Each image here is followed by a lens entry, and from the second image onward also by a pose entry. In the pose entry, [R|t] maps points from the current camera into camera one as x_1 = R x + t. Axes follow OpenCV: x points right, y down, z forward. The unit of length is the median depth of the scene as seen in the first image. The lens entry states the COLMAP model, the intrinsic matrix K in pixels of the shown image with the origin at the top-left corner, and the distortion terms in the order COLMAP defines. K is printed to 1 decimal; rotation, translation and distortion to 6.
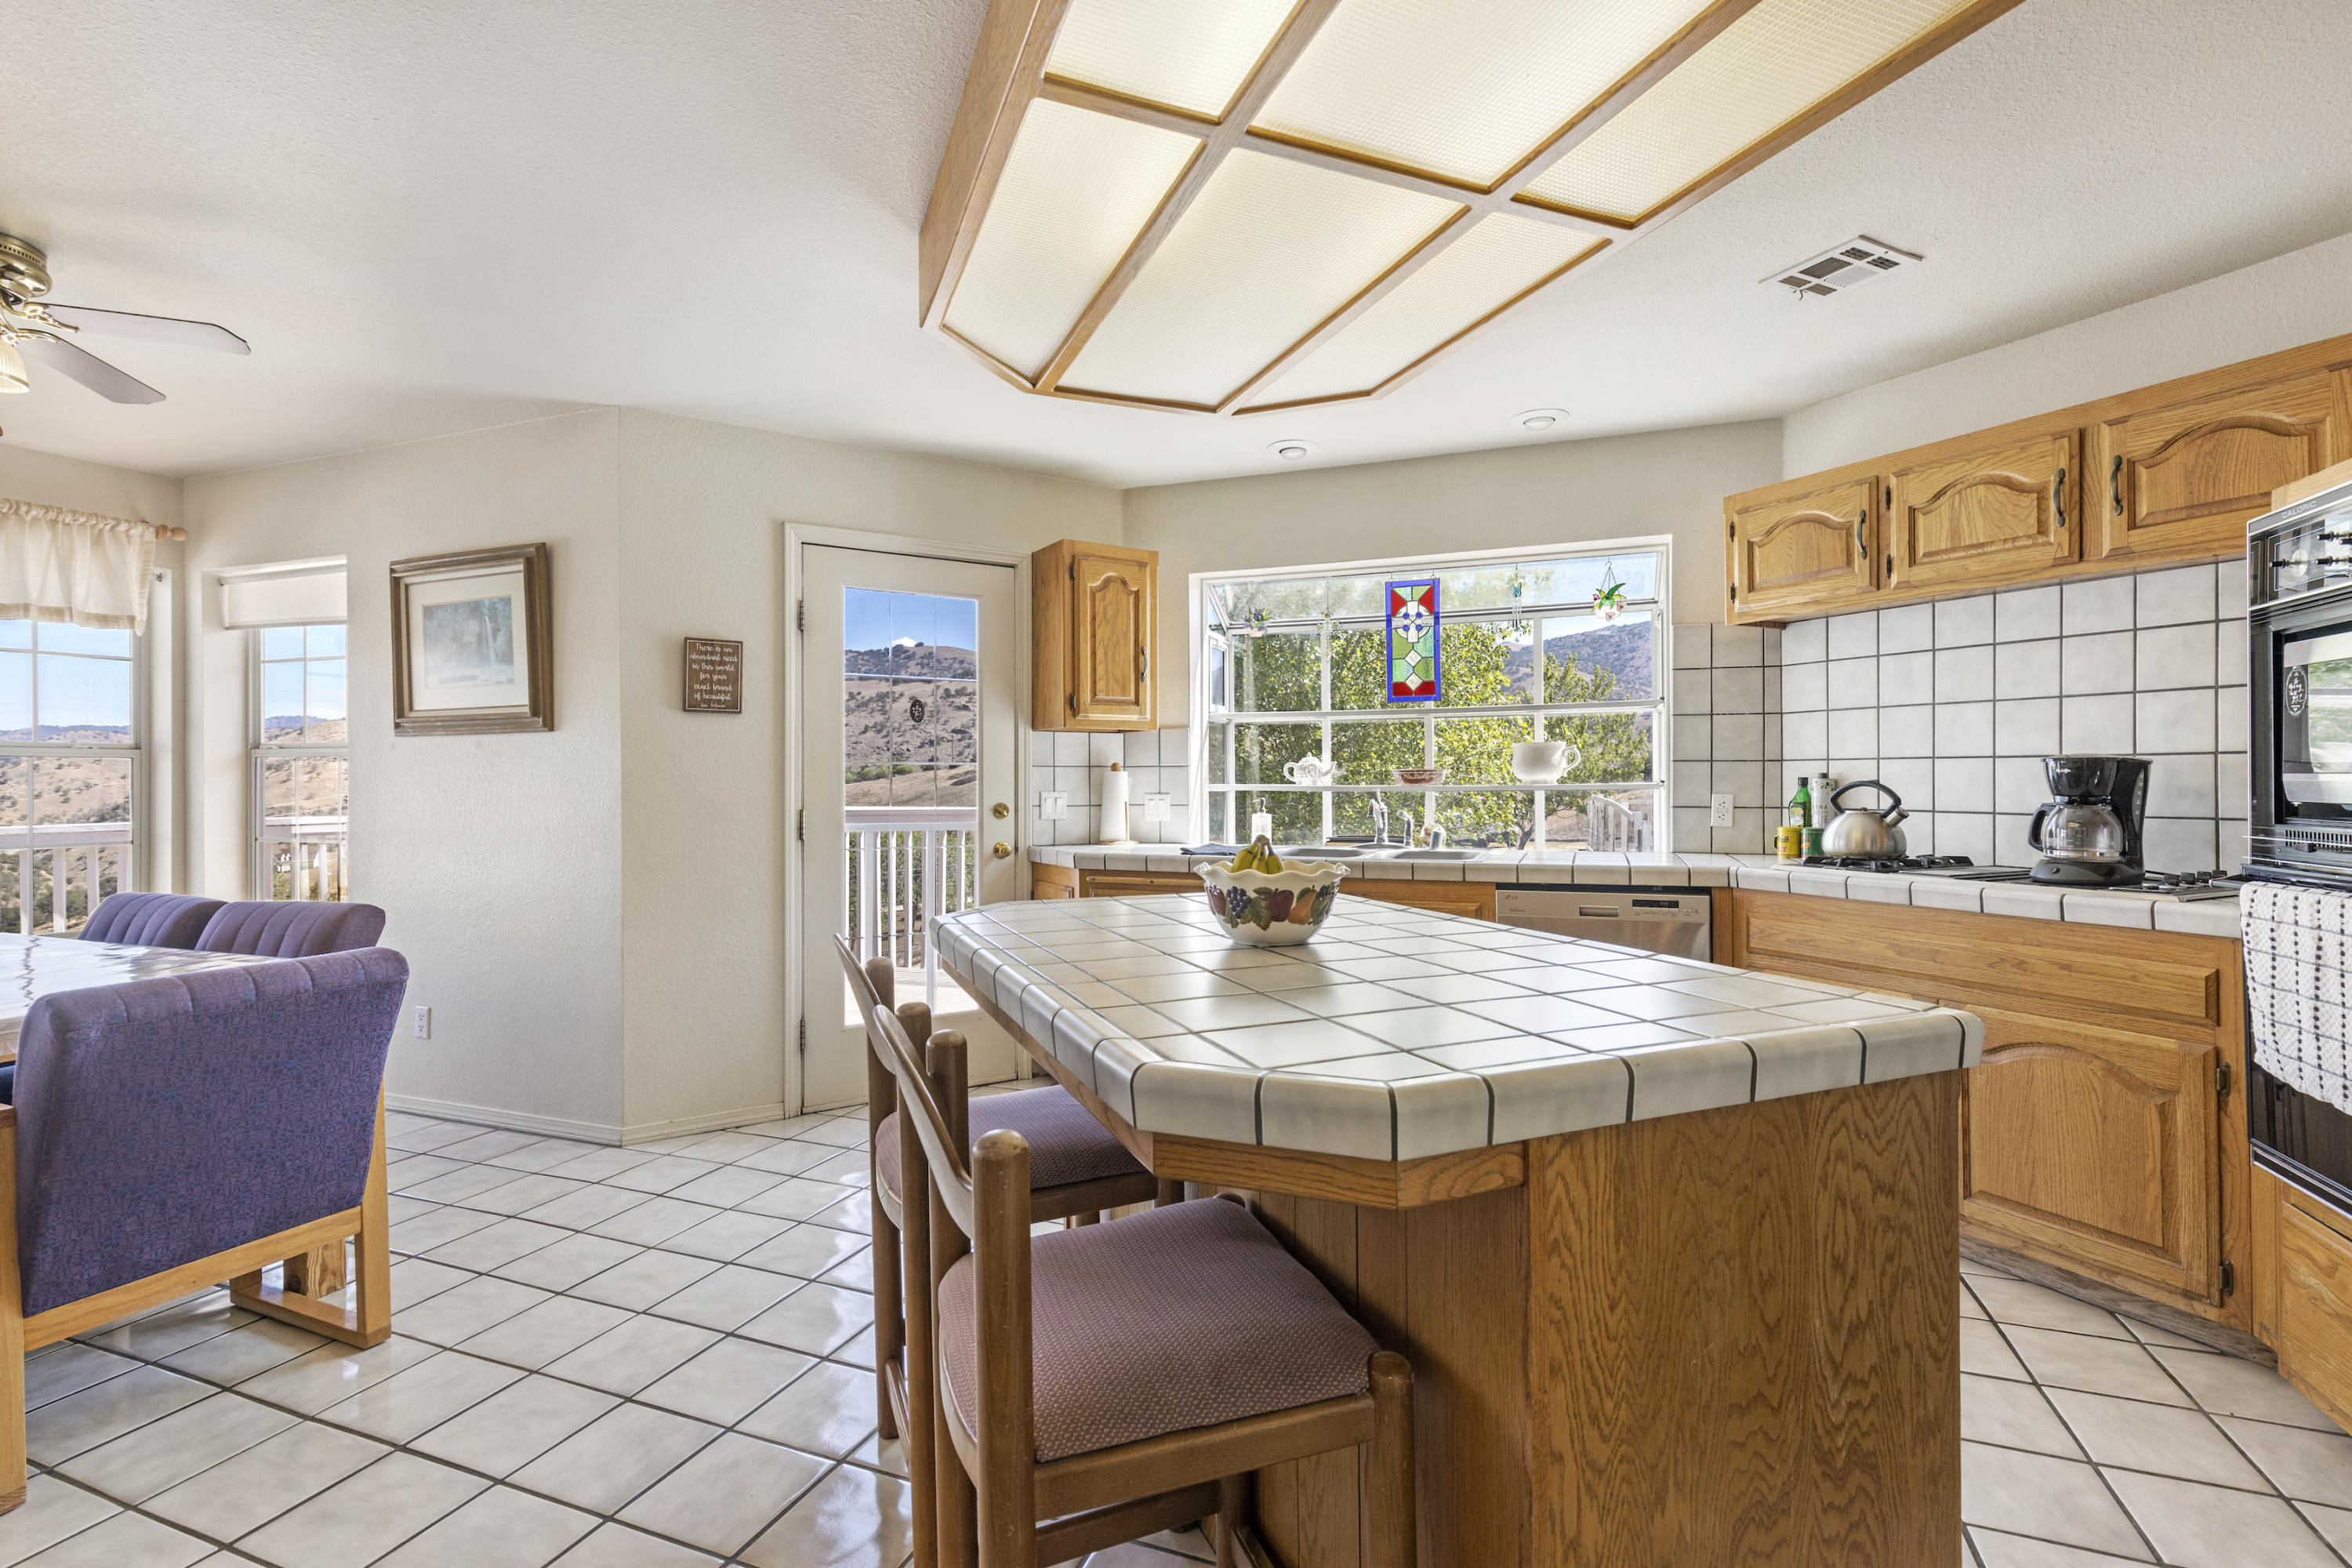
lens RADIAL K [[1069.6, 0, 1178.5], [0, 1069.6, 783.6], [0, 0, 1]] dist [0.005706, 0.000769]
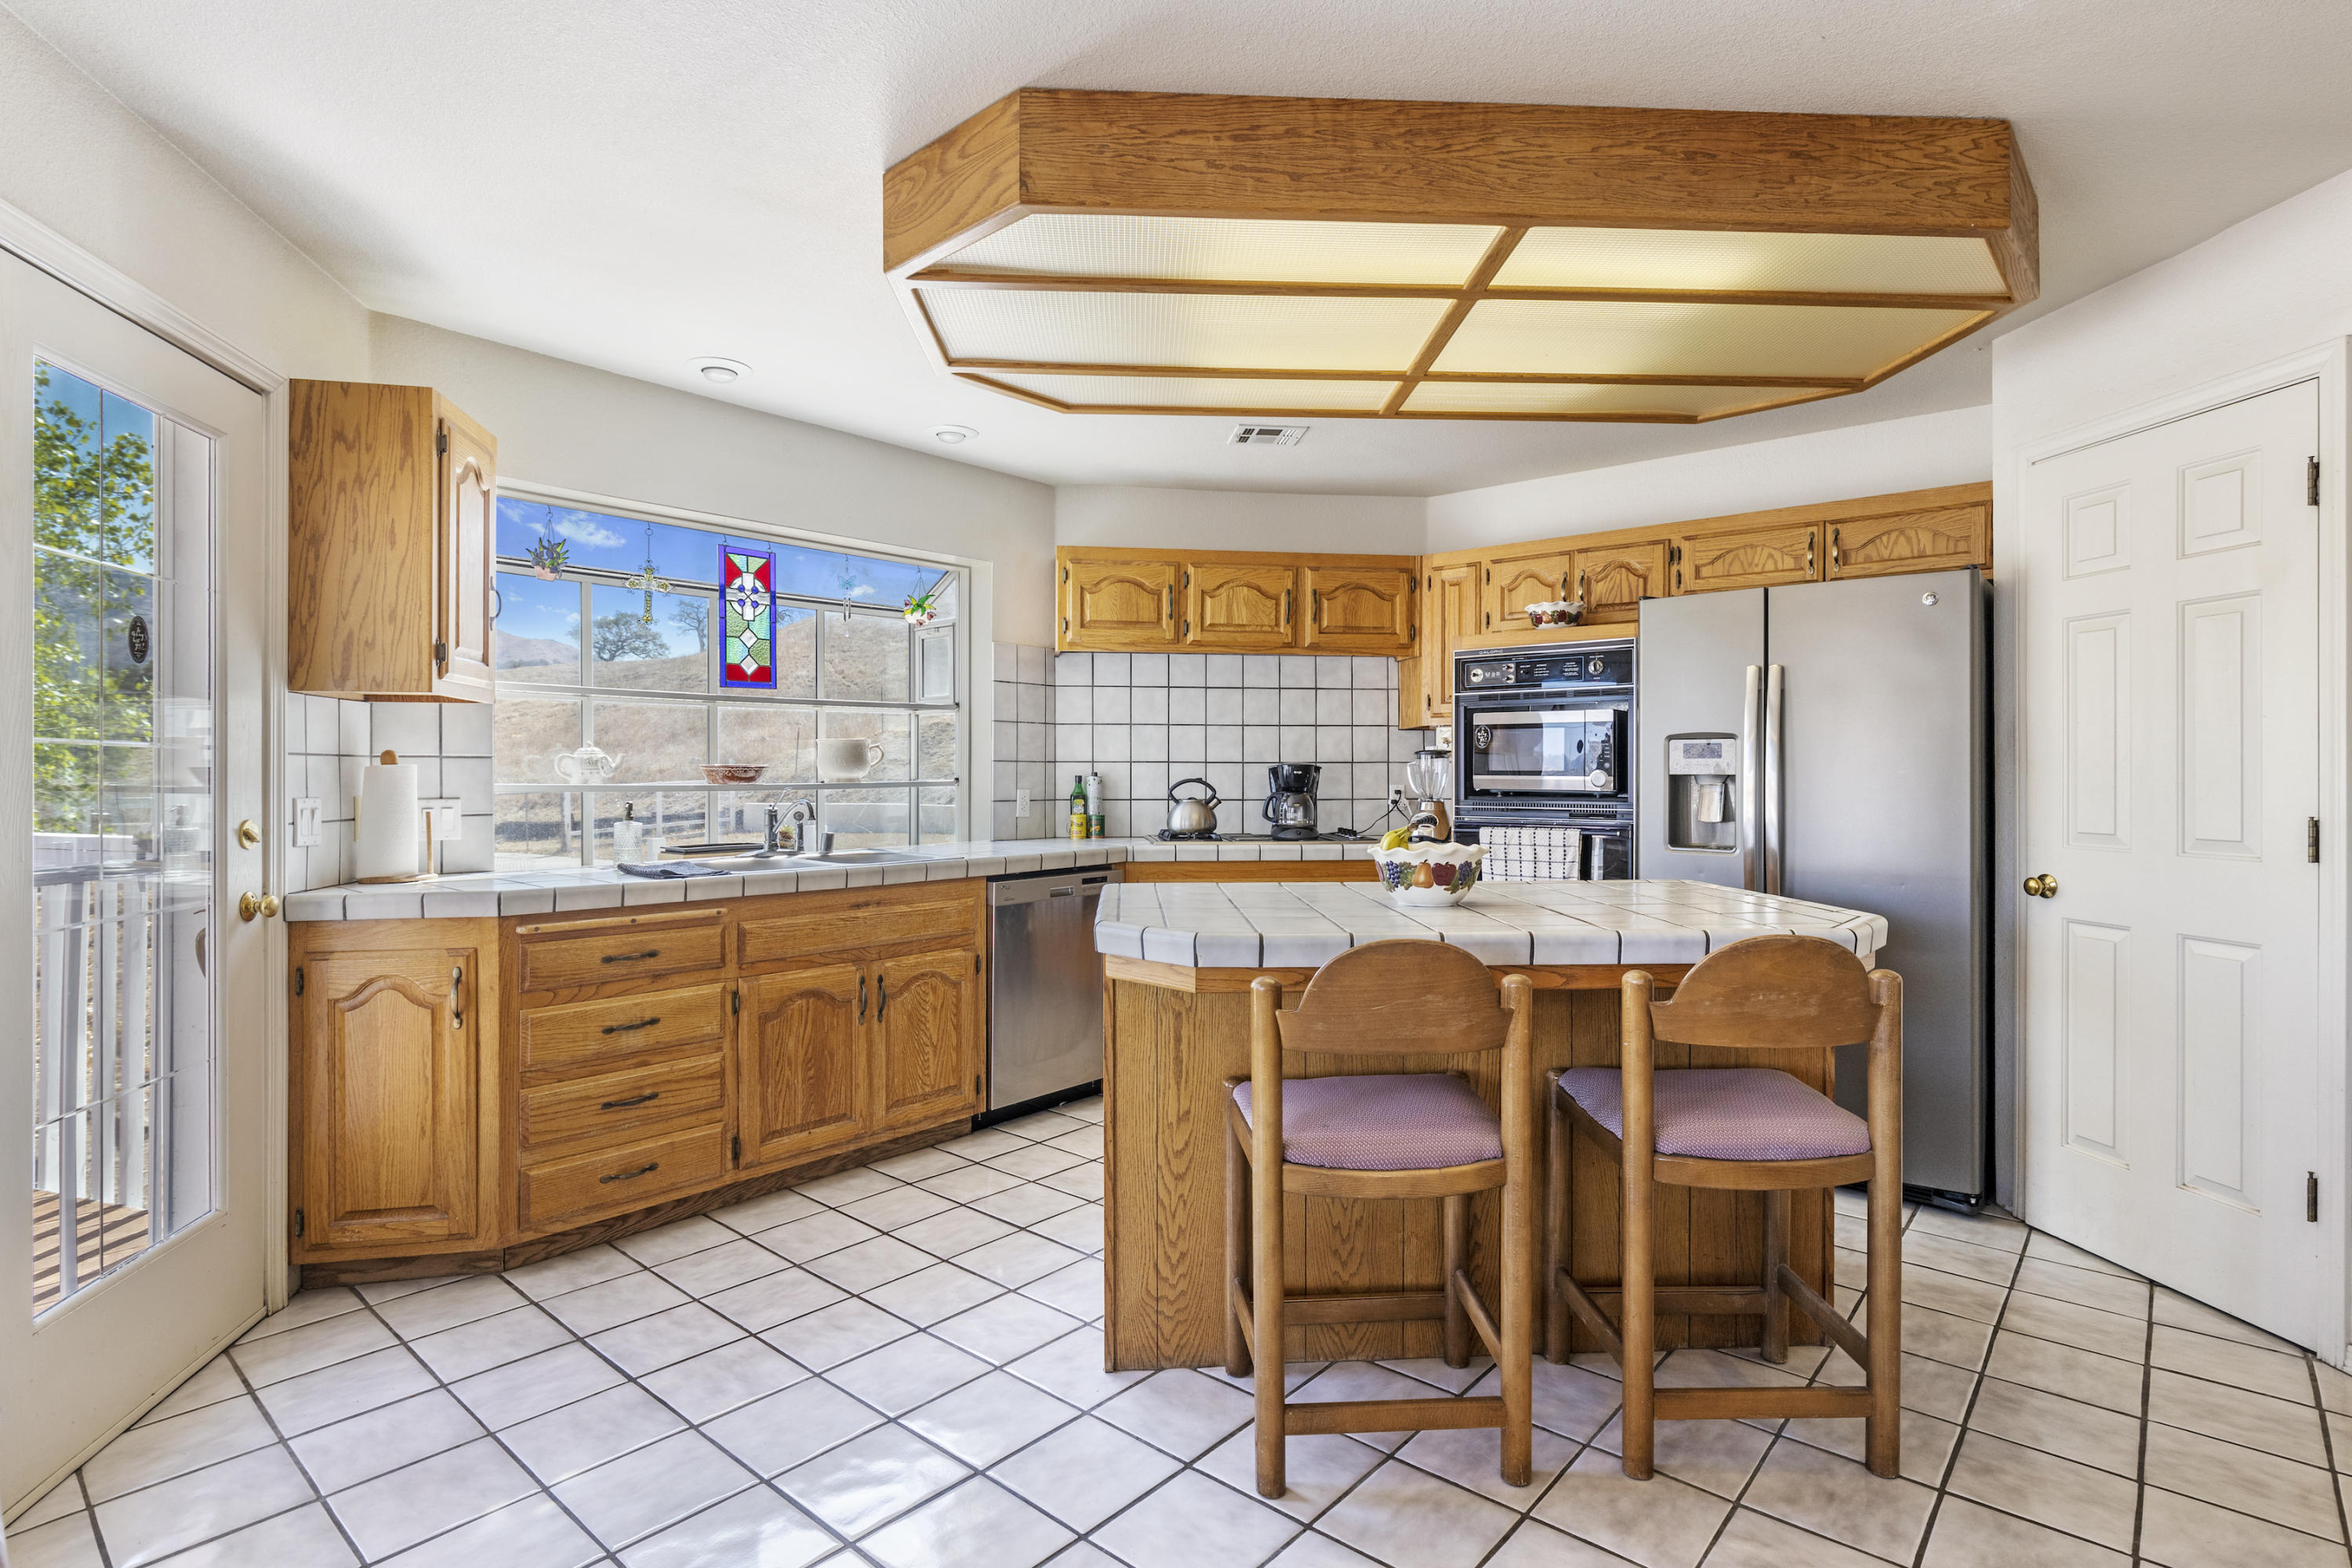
lens RADIAL K [[1185.3, 0, 1207.3], [0, 1185.3, 766.1], [0, 0, 1]] dist [0.004711, 0.000219]
pose [[0.313406, 0.008767, 0.949579, -0.617576], [0.002245, 0.999948, -0.009972, -0.002445], [-0.949617, 0.005257, 0.313370, 0.361986]]
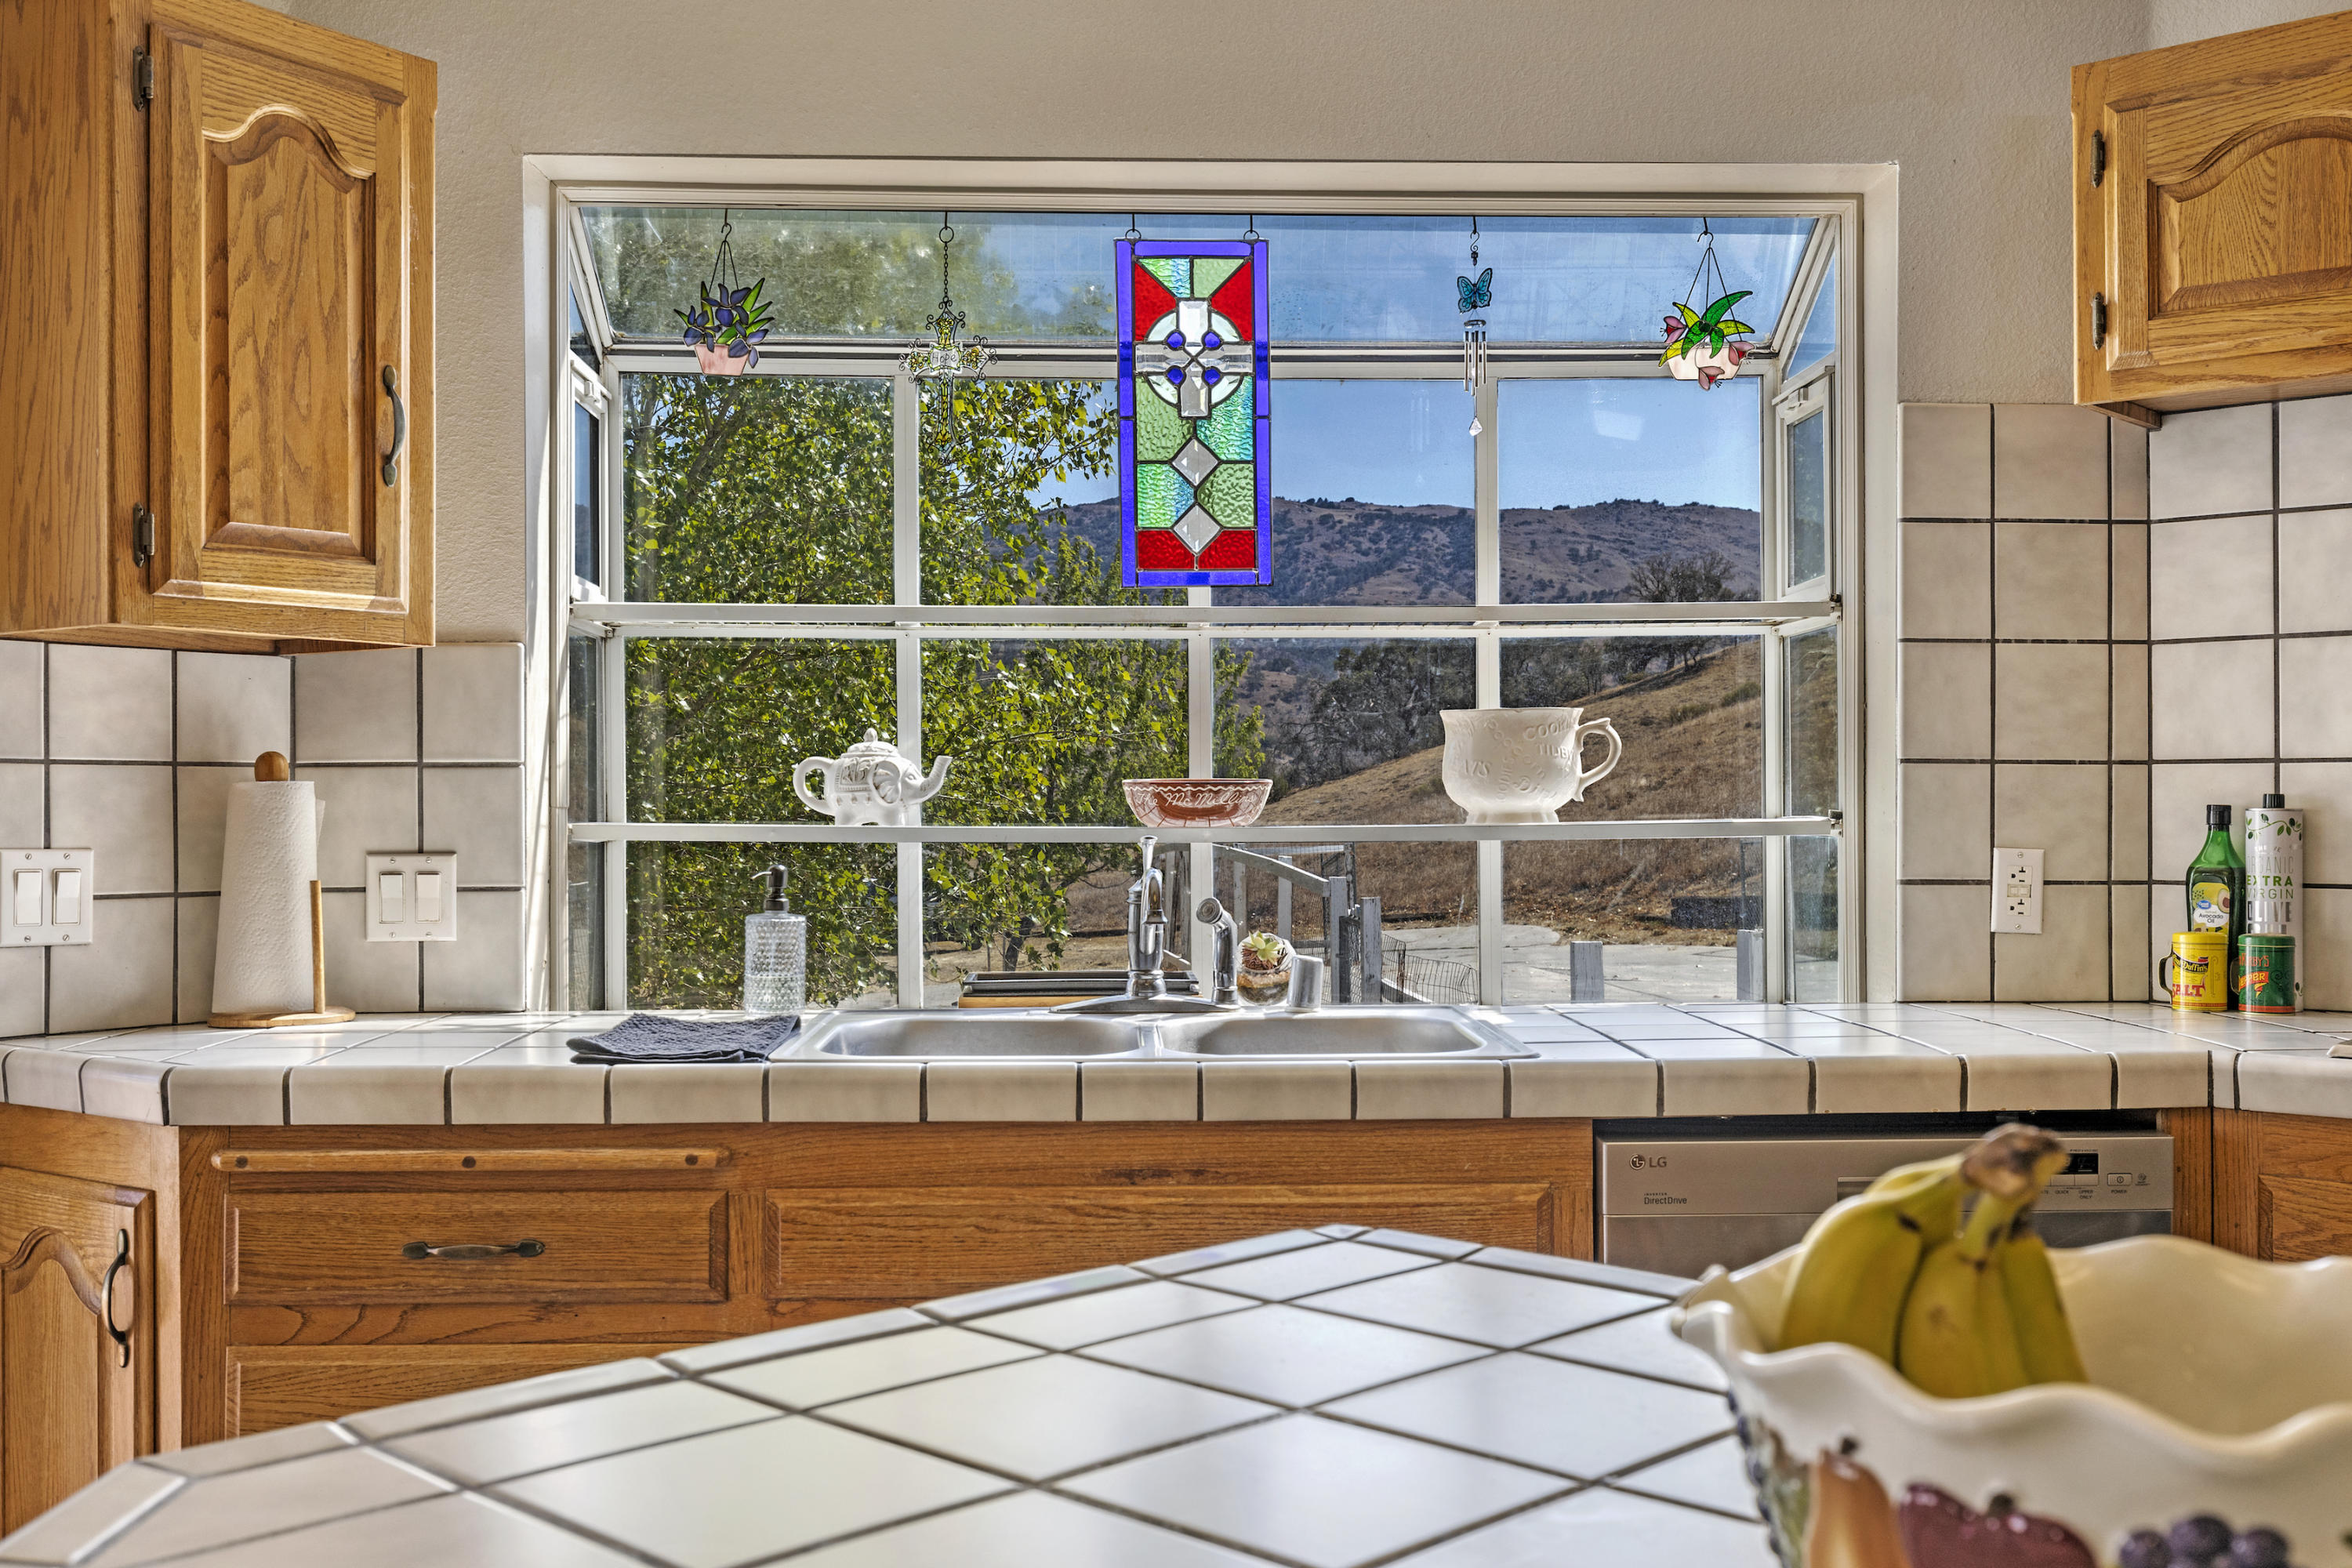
lens RADIAL K [[2332.0, 0, 1188.8], [0, 2332.0, 791.7], [0, 0, 1]] dist [0.010721, 0.000000]
pose [[0.916704, 0.003983, 0.399547, -0.092728], [-0.000081, 0.999952, -0.009782, -0.002039], [-0.399567, 0.008935, 0.916660, 0.319859]]
